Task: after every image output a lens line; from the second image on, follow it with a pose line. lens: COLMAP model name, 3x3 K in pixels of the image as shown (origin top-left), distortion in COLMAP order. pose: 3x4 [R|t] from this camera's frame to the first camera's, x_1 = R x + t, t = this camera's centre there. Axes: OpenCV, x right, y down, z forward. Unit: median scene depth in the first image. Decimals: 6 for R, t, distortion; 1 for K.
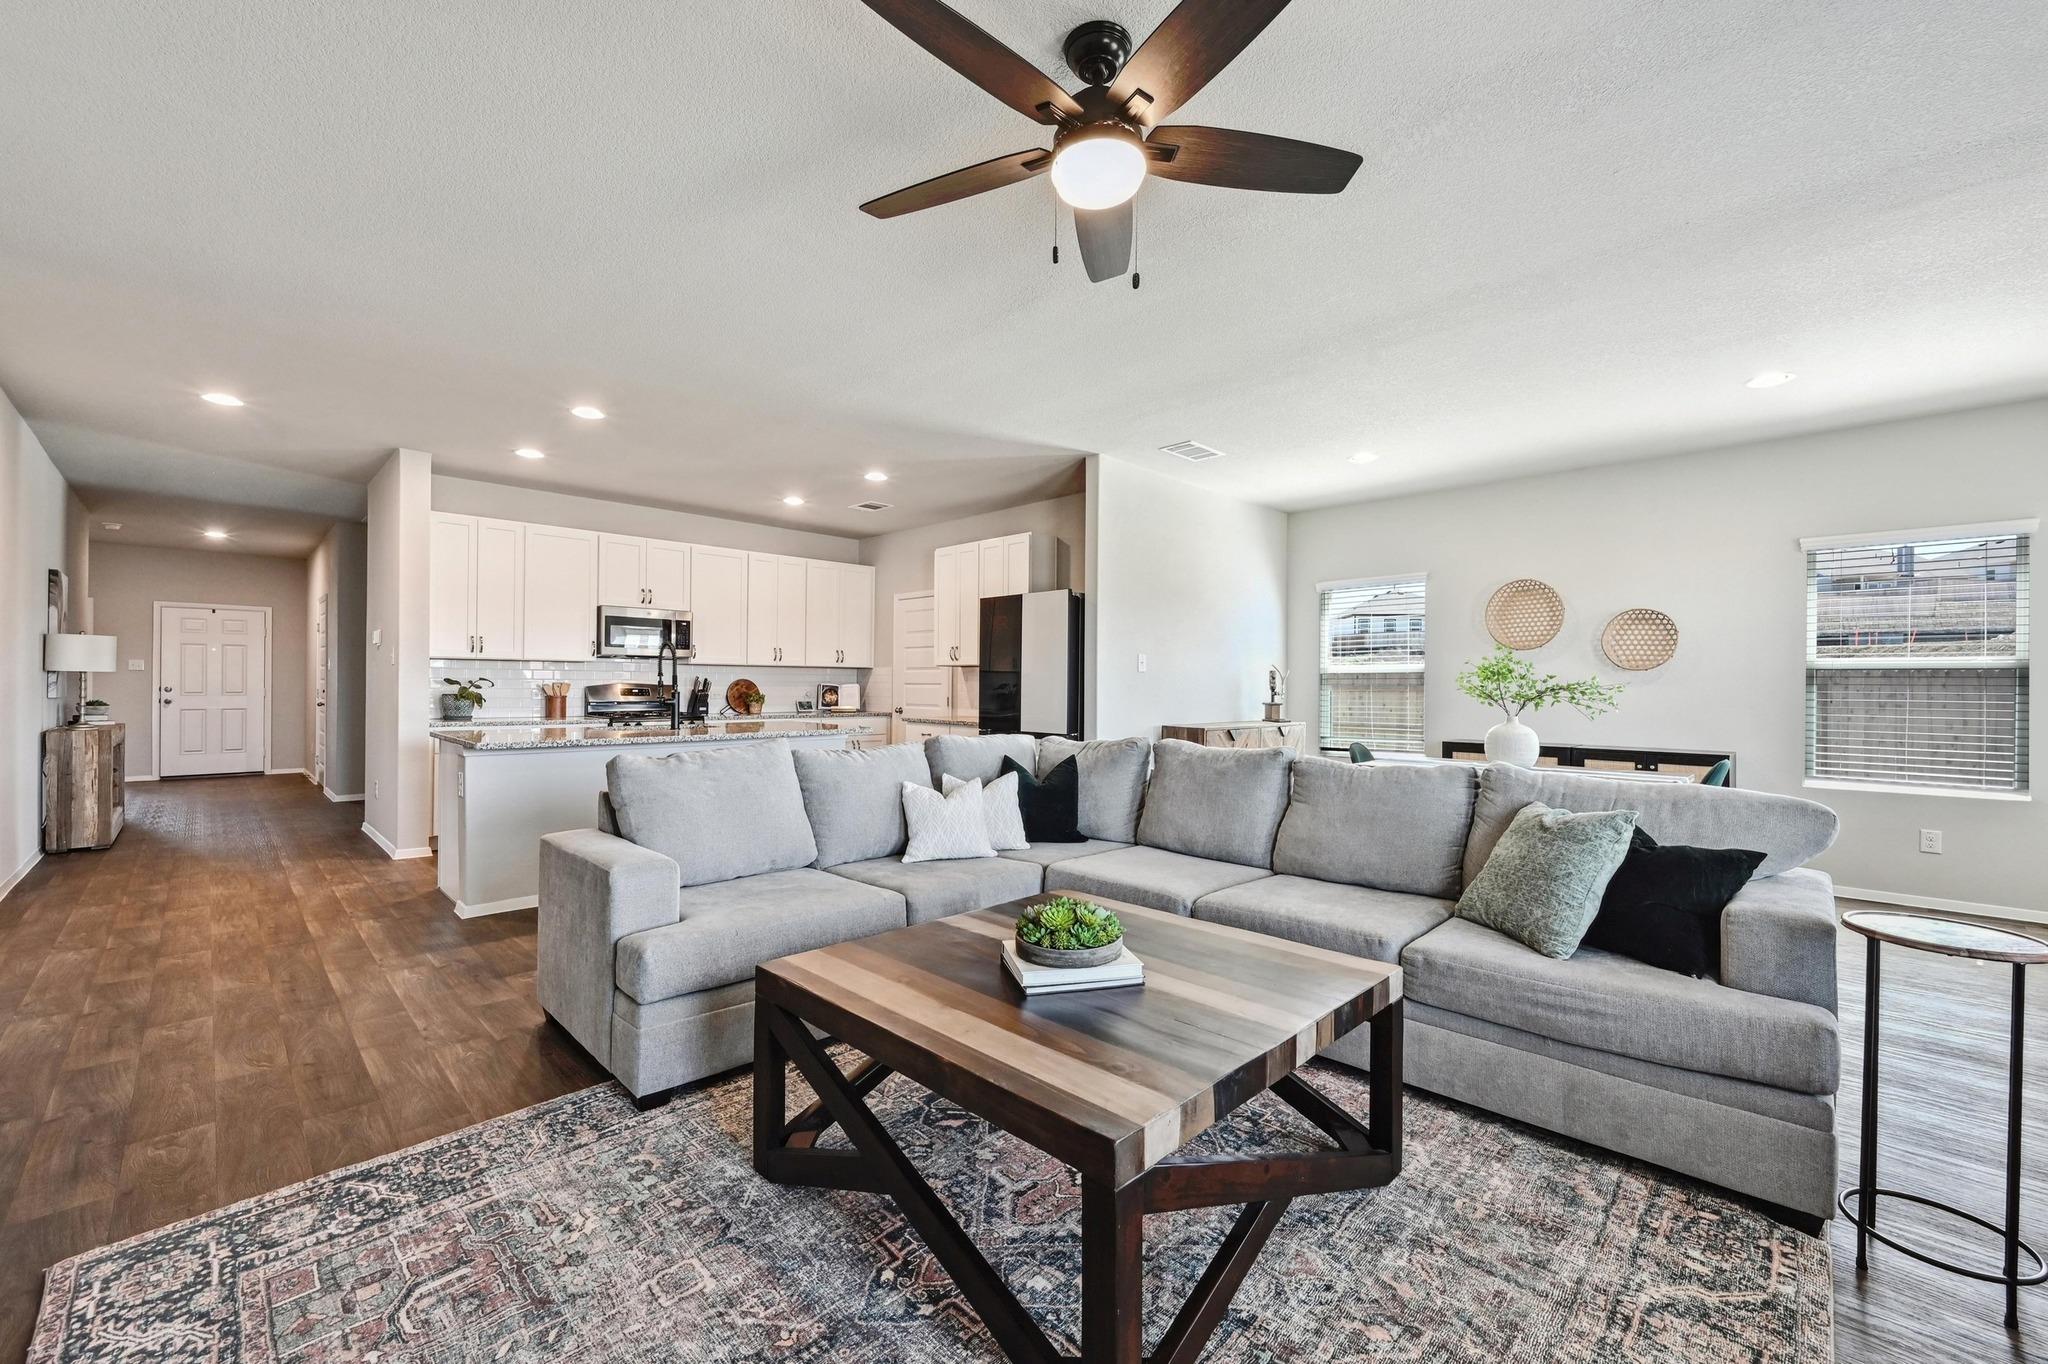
lens RADIAL K [[815.6, 0, 1028.8], [0, 815.6, 686.2], [0, 0, 1]] dist [0.003174, -0.001682]
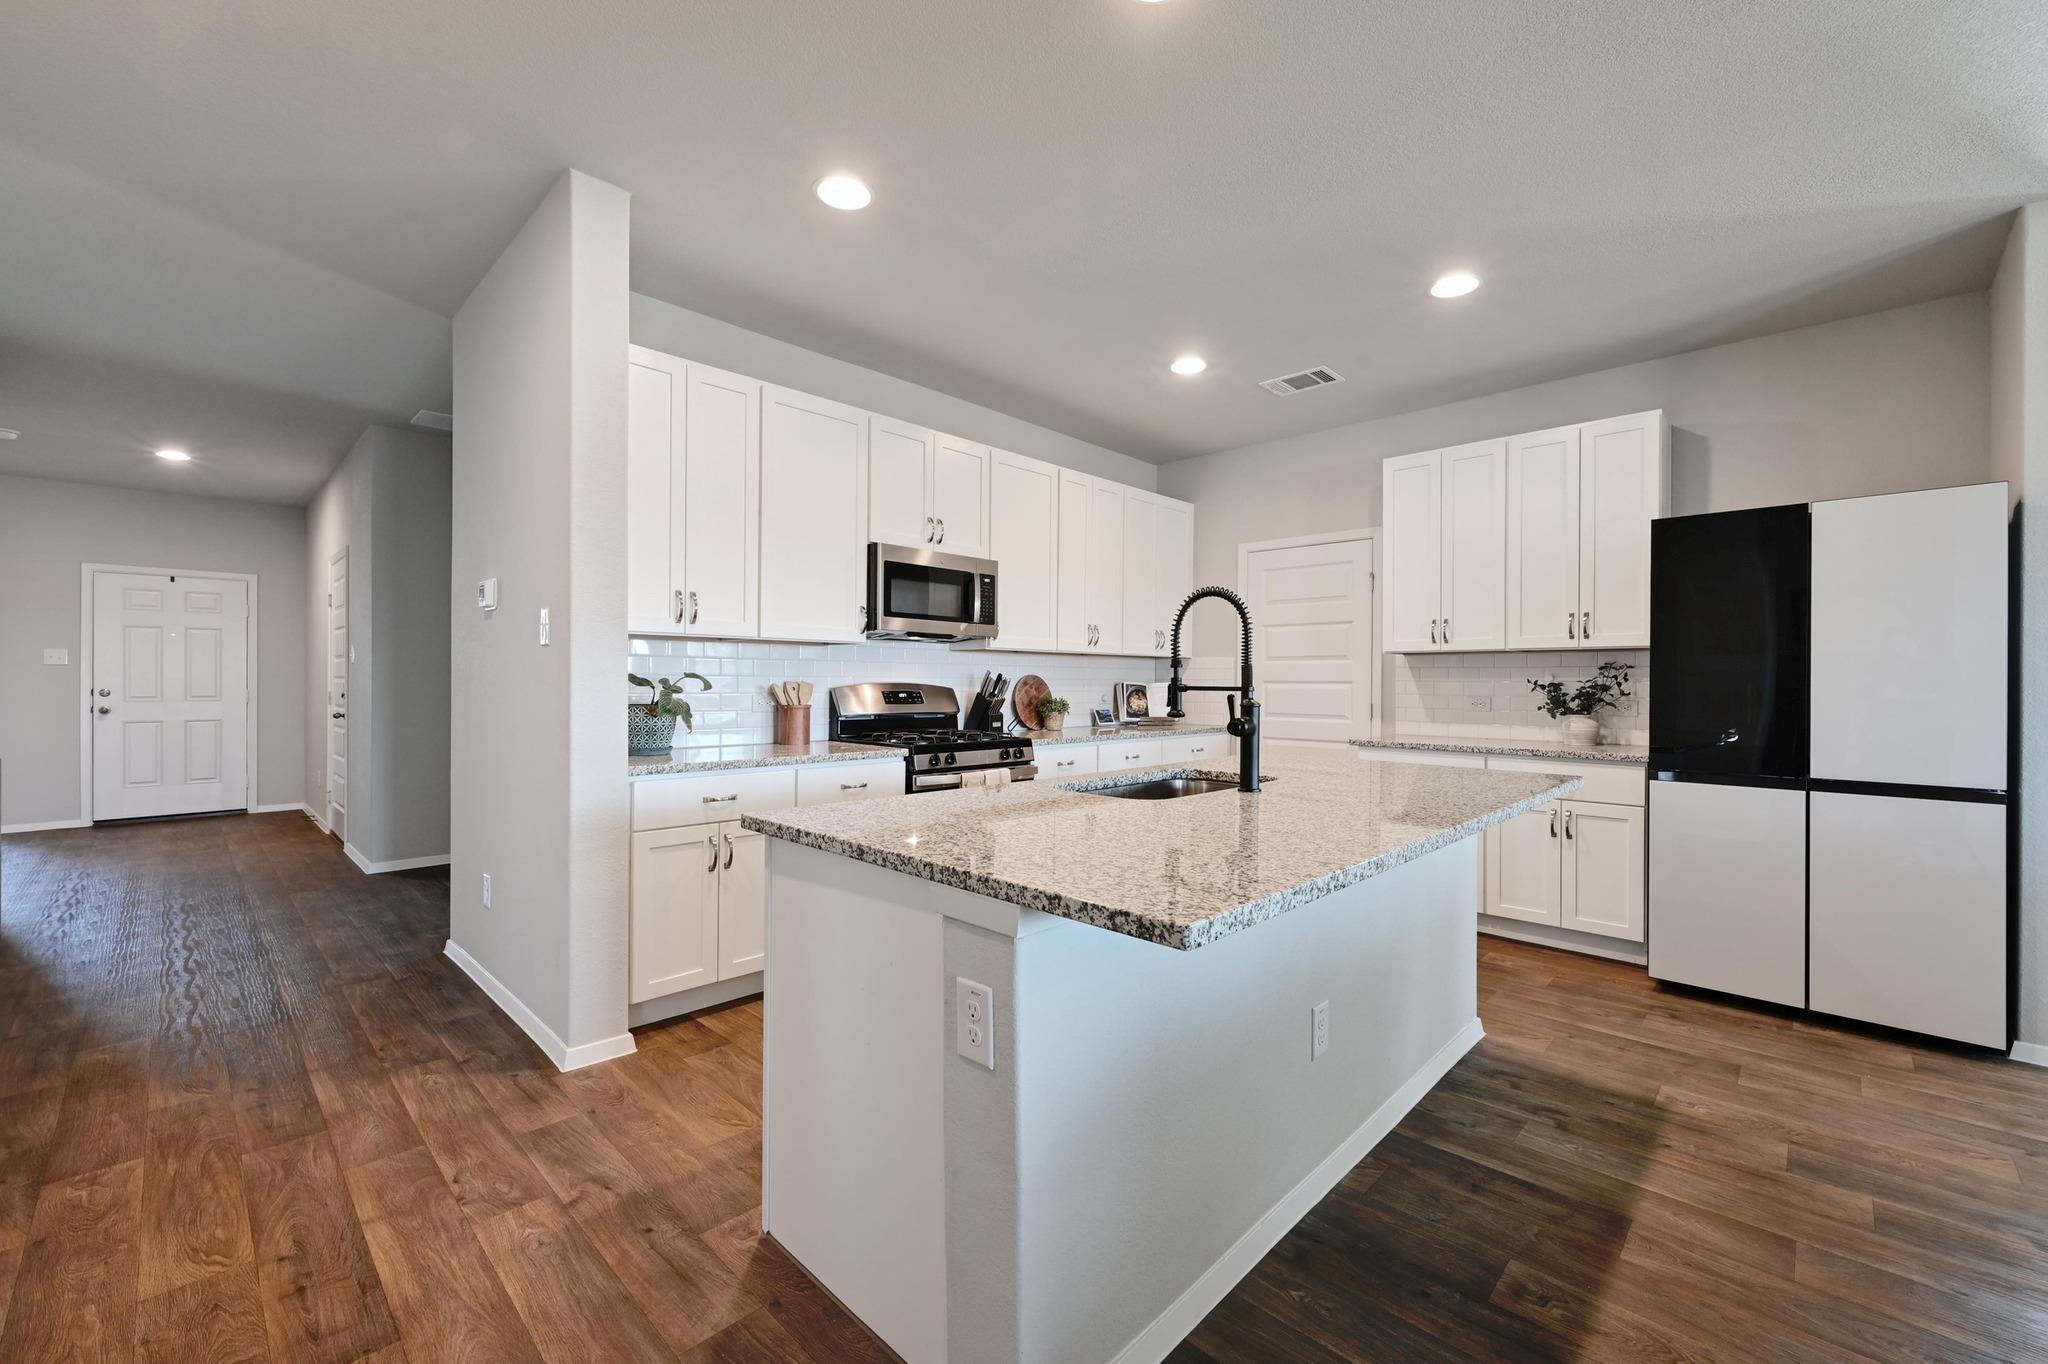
lens RADIAL K [[815.6, 0, 1026.9], [0, 815.6, 686.6], [0, 0, 1]] dist [0.003174, -0.001682]
pose [[0.999836, -0.002008, 0.017976, -0.385065], [0.001954, 0.999994, 0.002989, -0.002352], [-0.017982, -0.002953, 0.999834, 0.395295]]
